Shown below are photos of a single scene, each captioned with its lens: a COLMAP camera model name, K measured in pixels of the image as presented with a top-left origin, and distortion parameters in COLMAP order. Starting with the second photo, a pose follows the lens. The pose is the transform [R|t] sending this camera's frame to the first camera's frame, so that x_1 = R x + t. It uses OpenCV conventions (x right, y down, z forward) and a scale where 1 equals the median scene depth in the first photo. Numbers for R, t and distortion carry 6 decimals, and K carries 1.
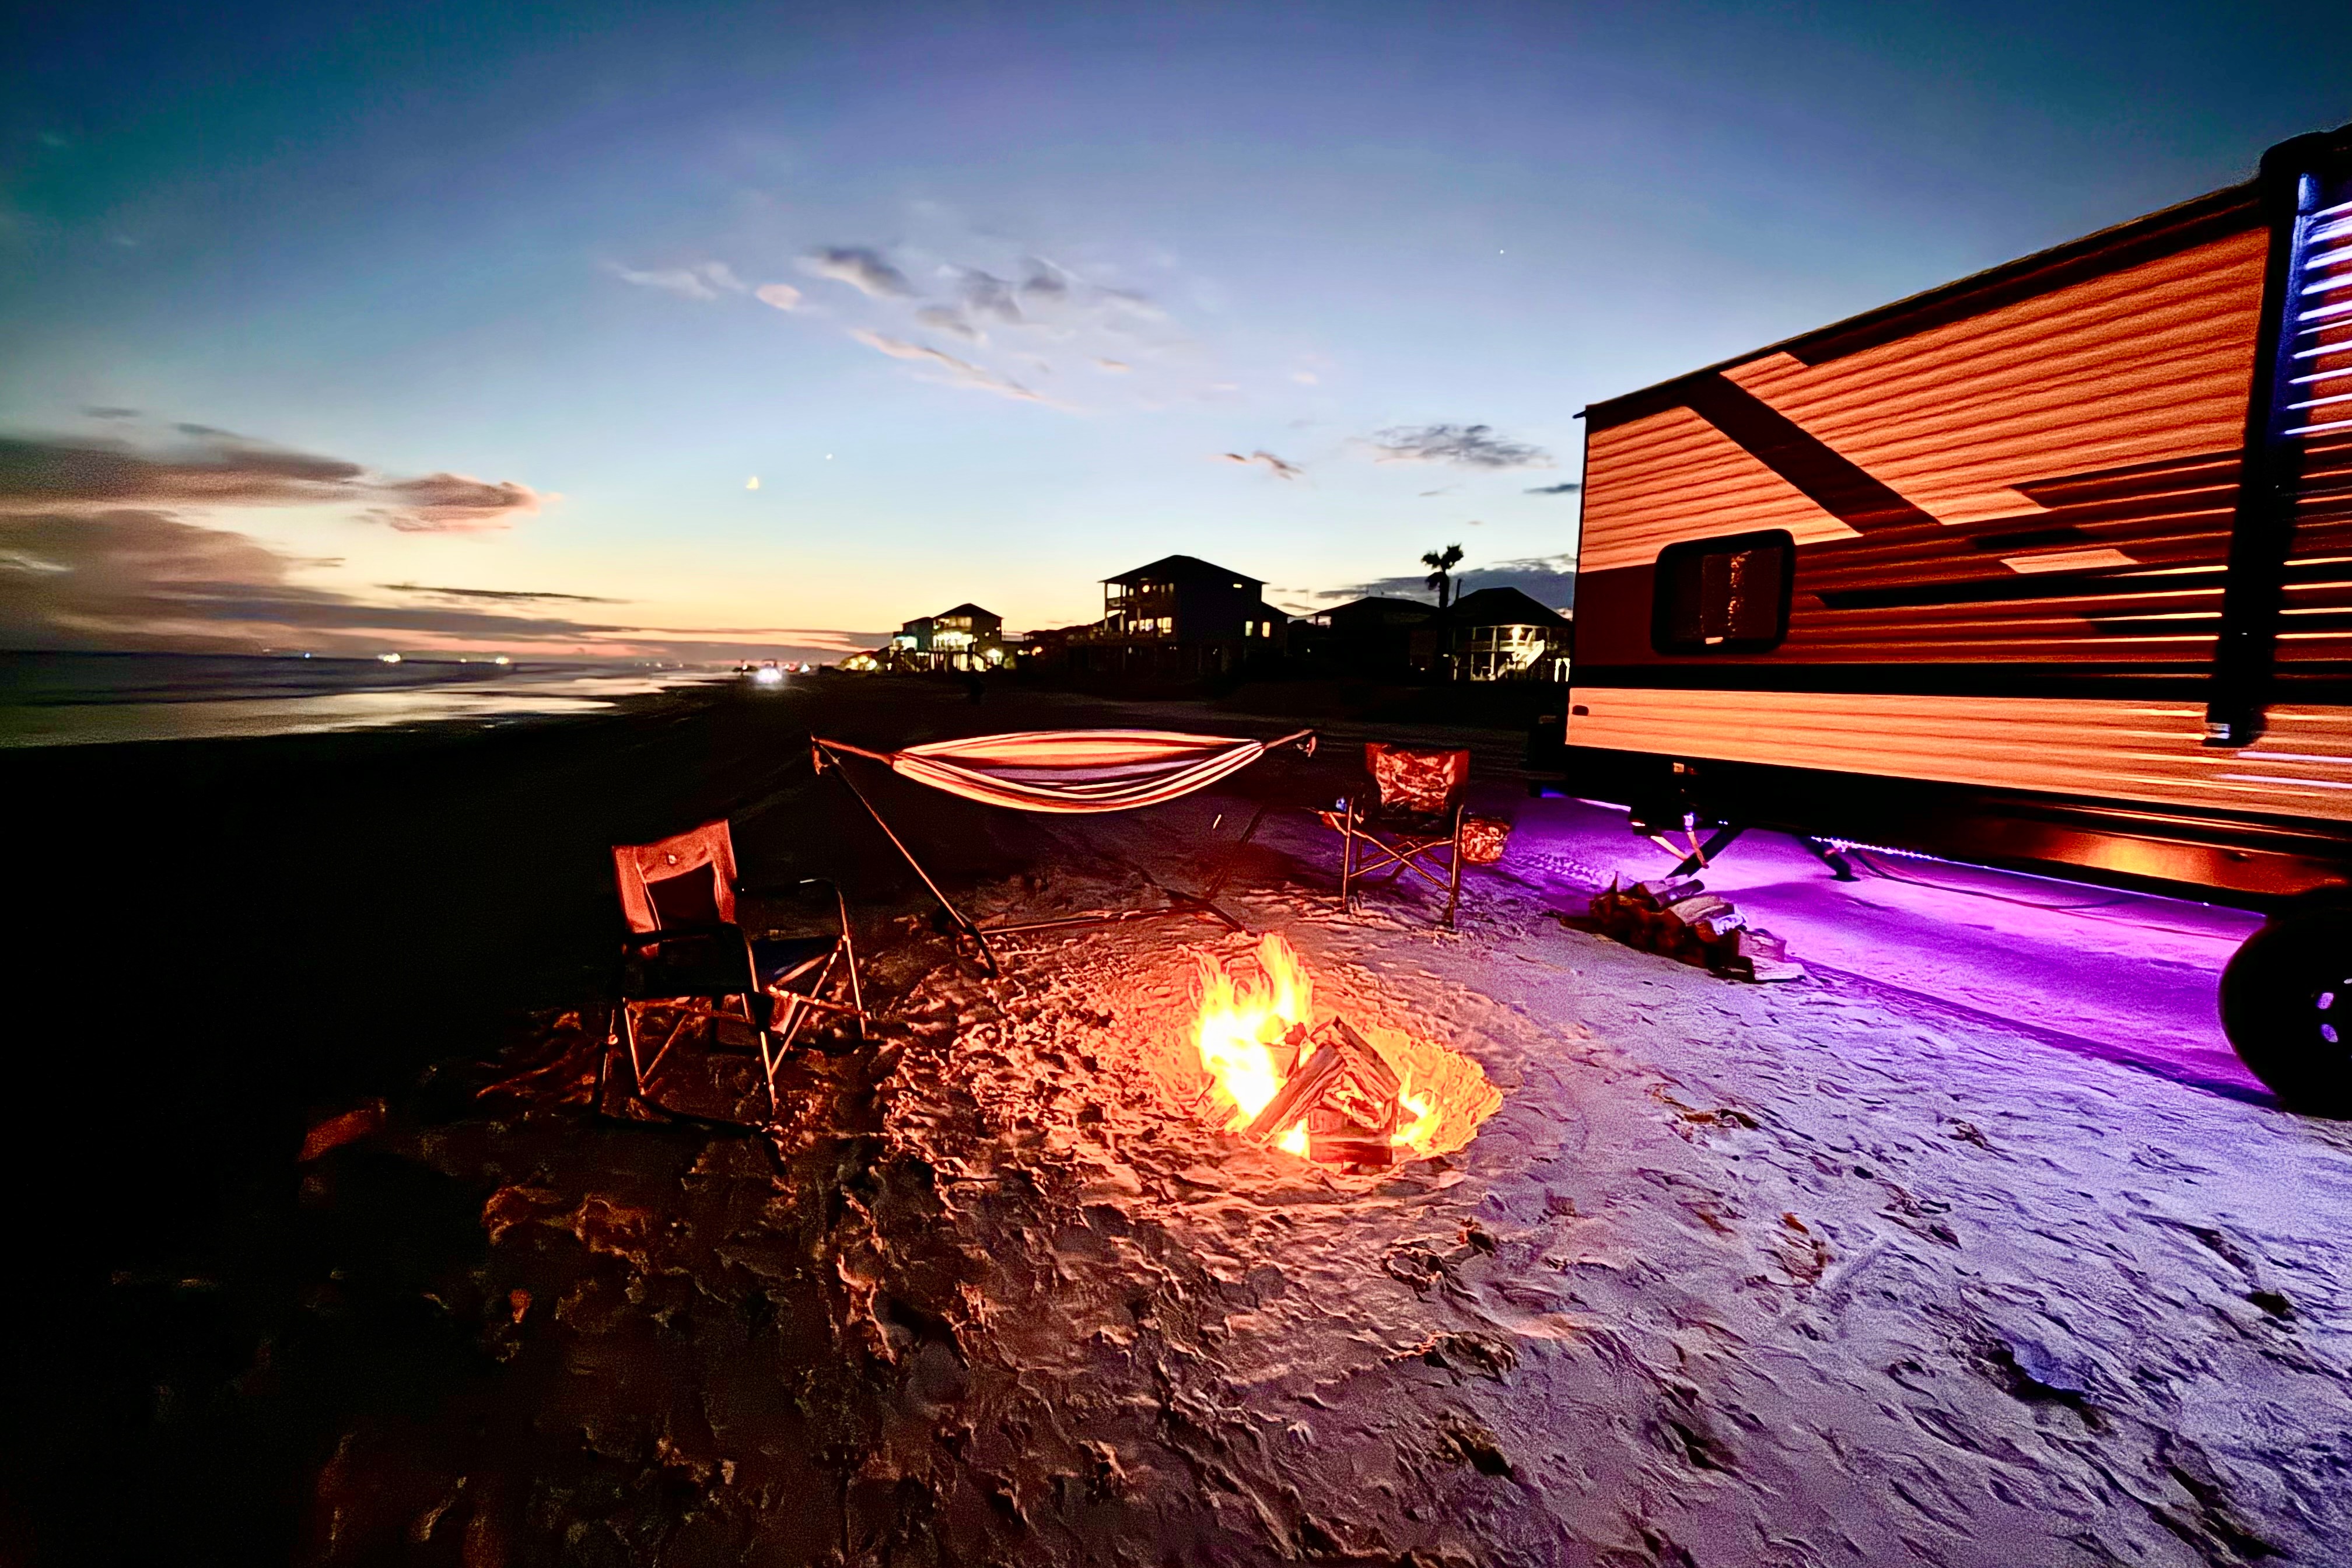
lens RADIAL K [[869.7, 0, 1171.8], [0, 869.7, 783.4], [0, 0, 1]] dist [-0.009327, 0.000242]
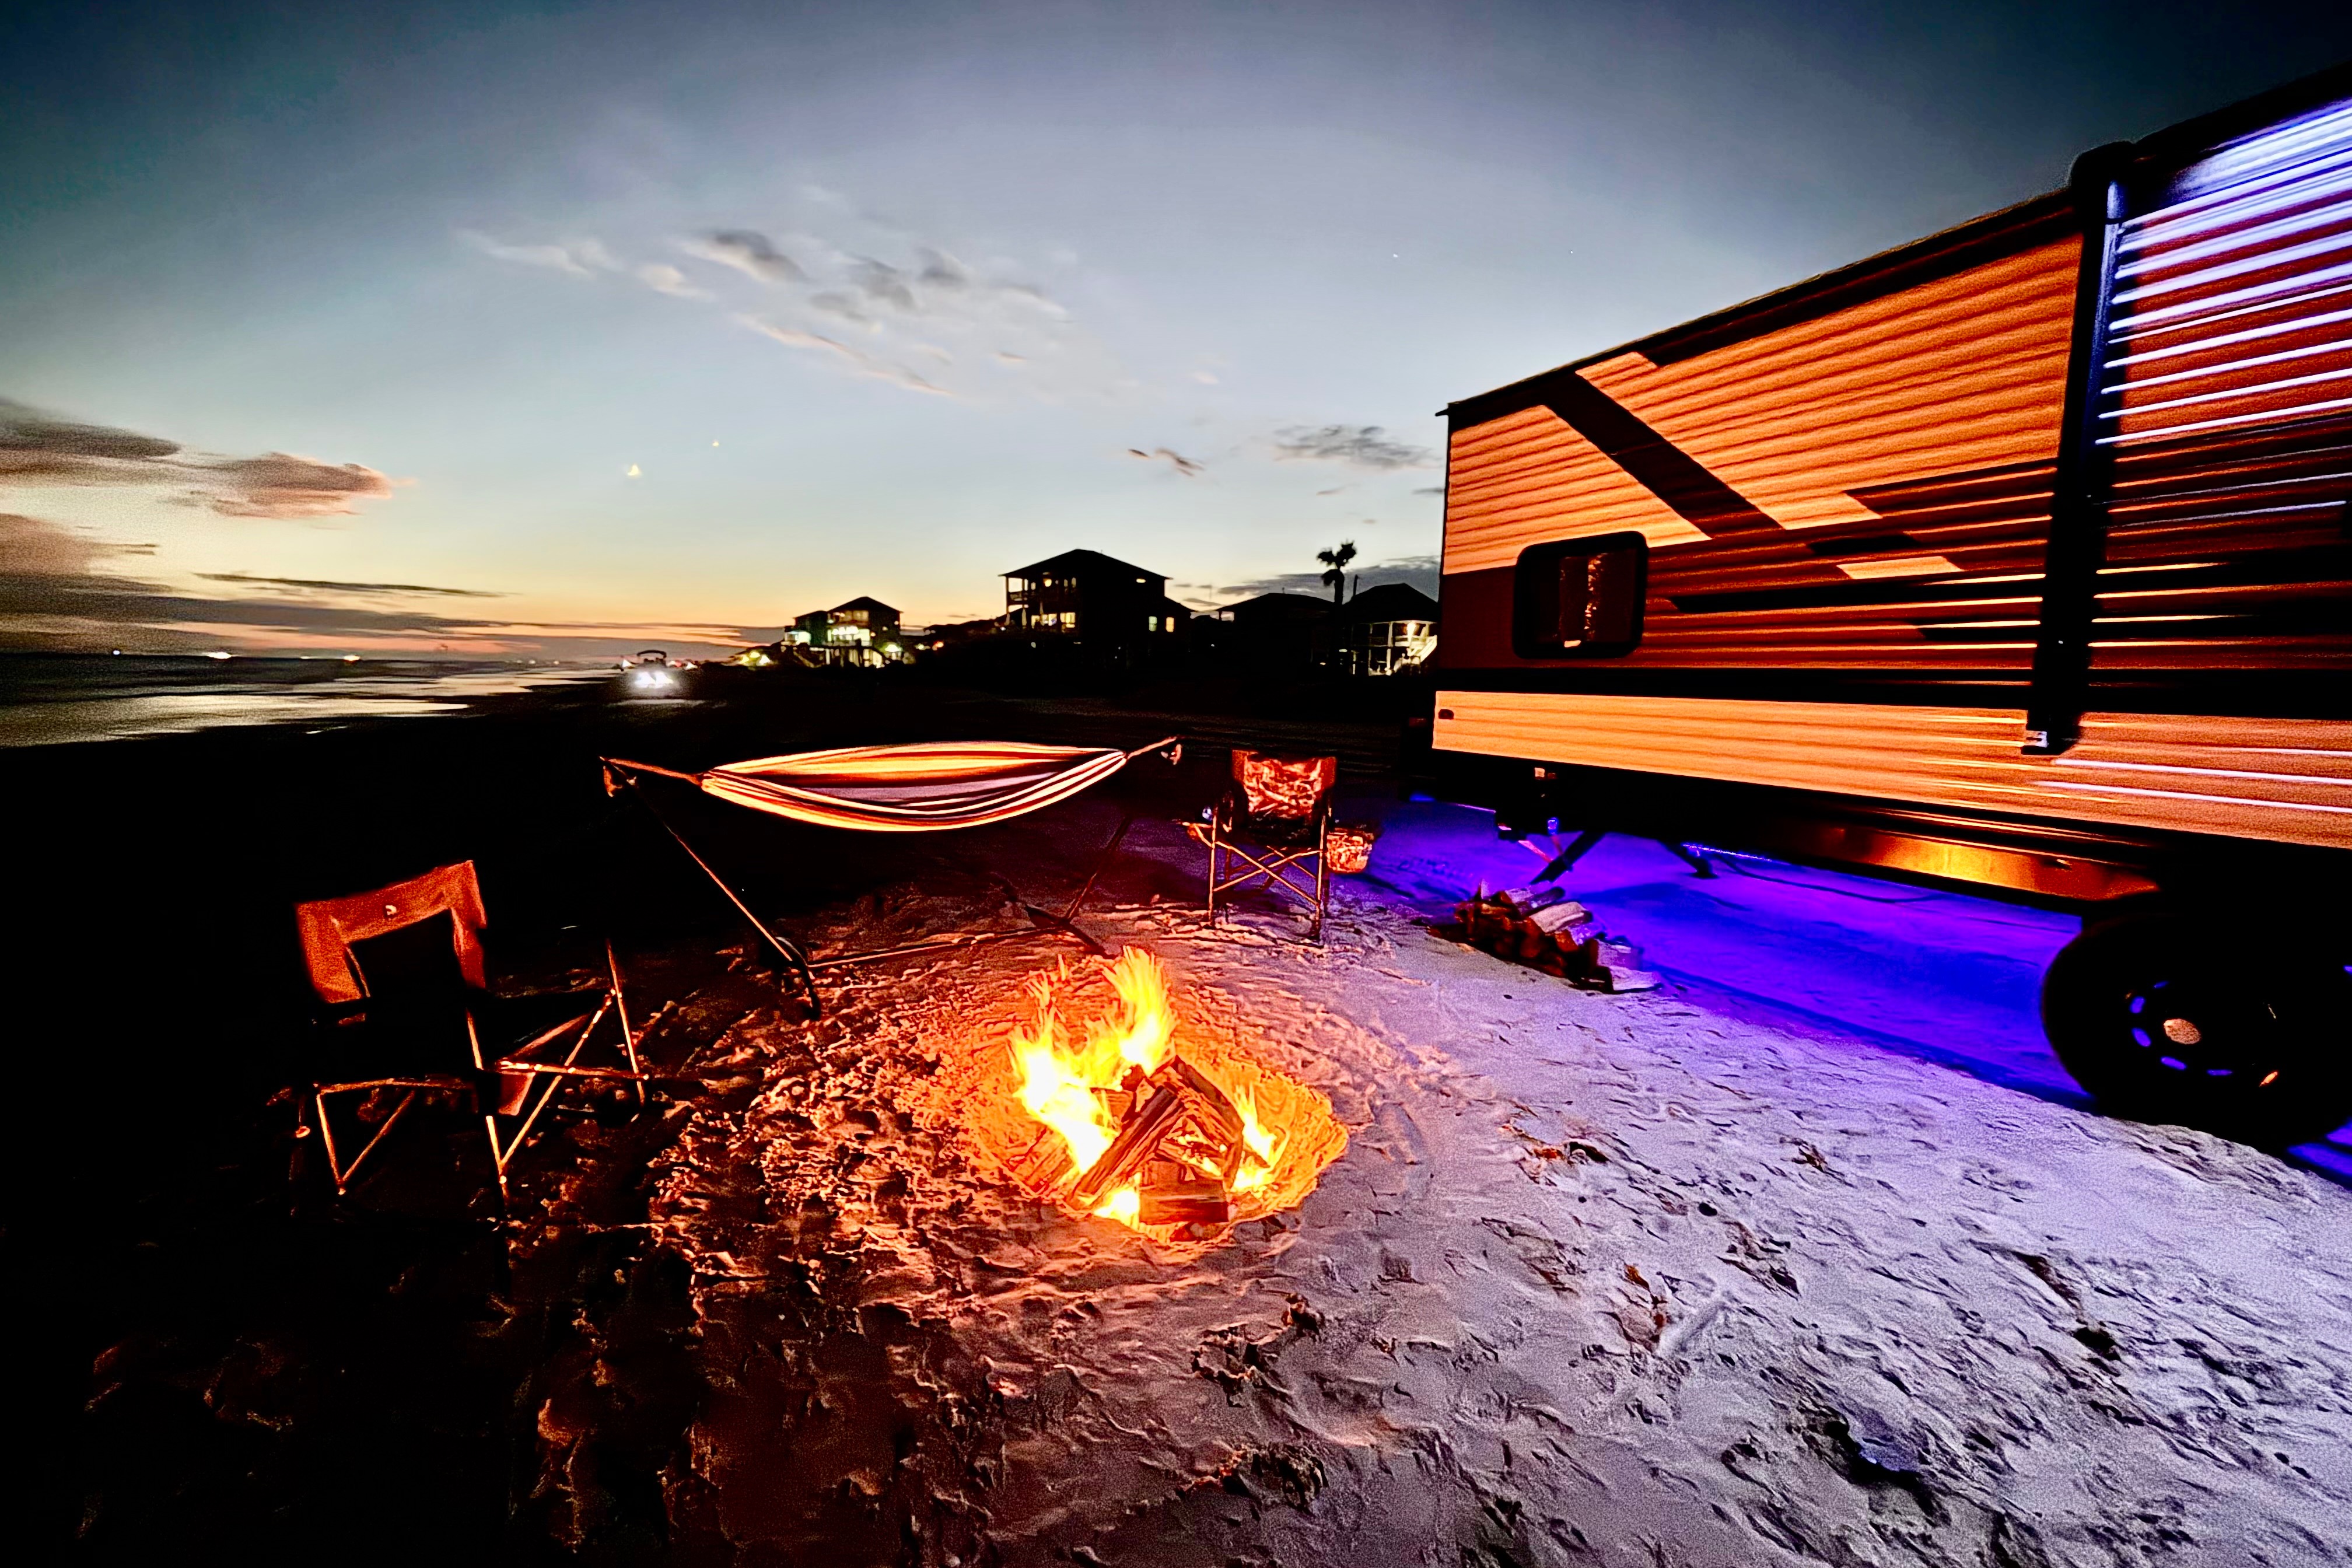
lens RADIAL K [[869.7, 0, 1159.7], [0, 869.7, 784.0], [0, 0, 1]] dist [-0.009327, 0.000242]
pose [[0.995529, -0.015980, 0.093097, 0.092331], [0.015398, 0.999857, 0.006960, -0.028735], [-0.093195, -0.005496, 0.995633, 0.083654]]
